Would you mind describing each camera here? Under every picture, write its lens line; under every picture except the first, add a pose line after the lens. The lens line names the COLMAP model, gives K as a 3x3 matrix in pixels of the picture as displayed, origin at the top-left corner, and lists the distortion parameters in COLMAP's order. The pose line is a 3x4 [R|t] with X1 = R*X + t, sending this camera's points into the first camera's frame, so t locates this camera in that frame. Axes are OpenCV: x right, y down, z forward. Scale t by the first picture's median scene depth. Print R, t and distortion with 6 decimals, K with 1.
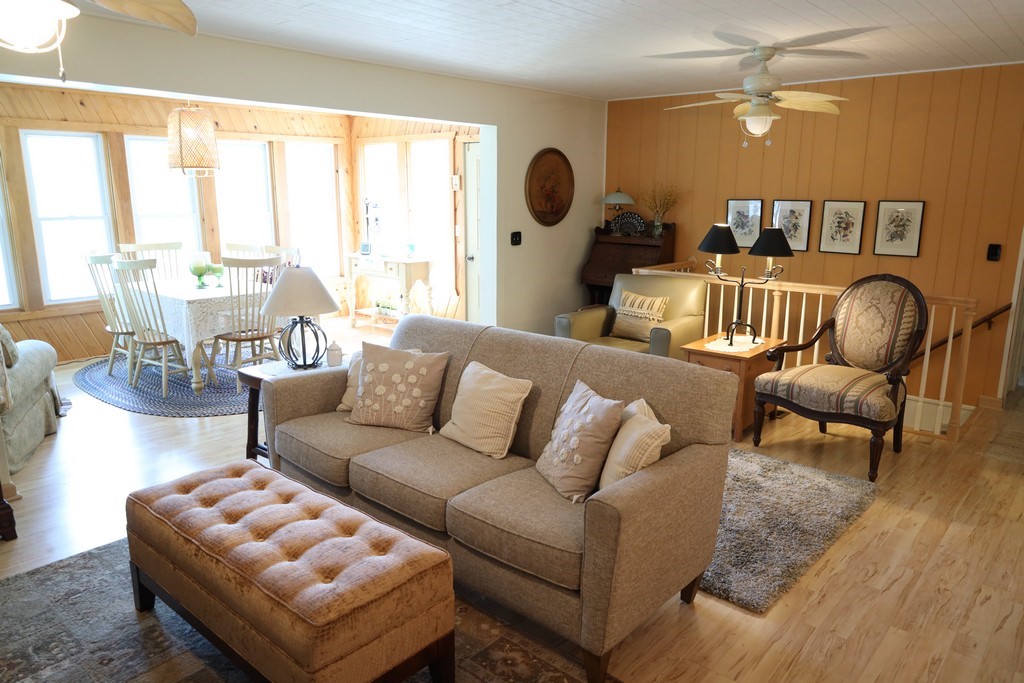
lens RADIAL K [[705.4, 0, 512.0], [0, 705.4, 341.5], [0, 0, 1]] dist [0.002386, 0.002087]
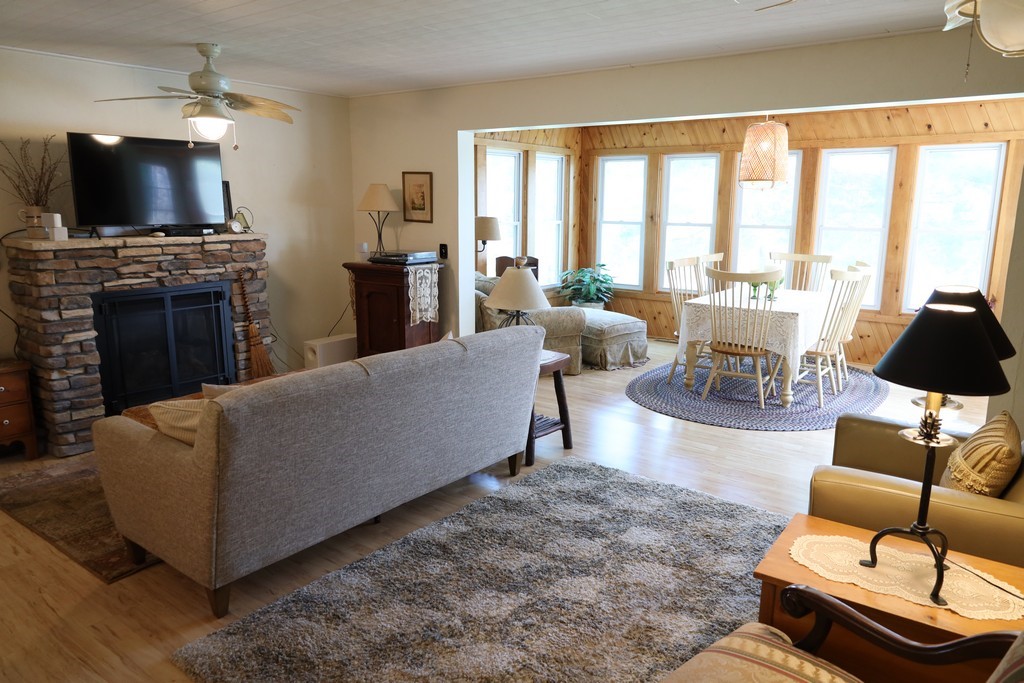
lens RADIAL K [[713.6, 0, 512.0], [0, 713.6, 341.5], [0, 0, 1]] dist [-0.001502, 0.000602]
pose [[0.074348, 0.196801, -0.977620, 0.553045], [-0.213989, 0.960646, 0.177111, -0.123917], [0.974003, 0.196032, 0.113535, 0.557474]]
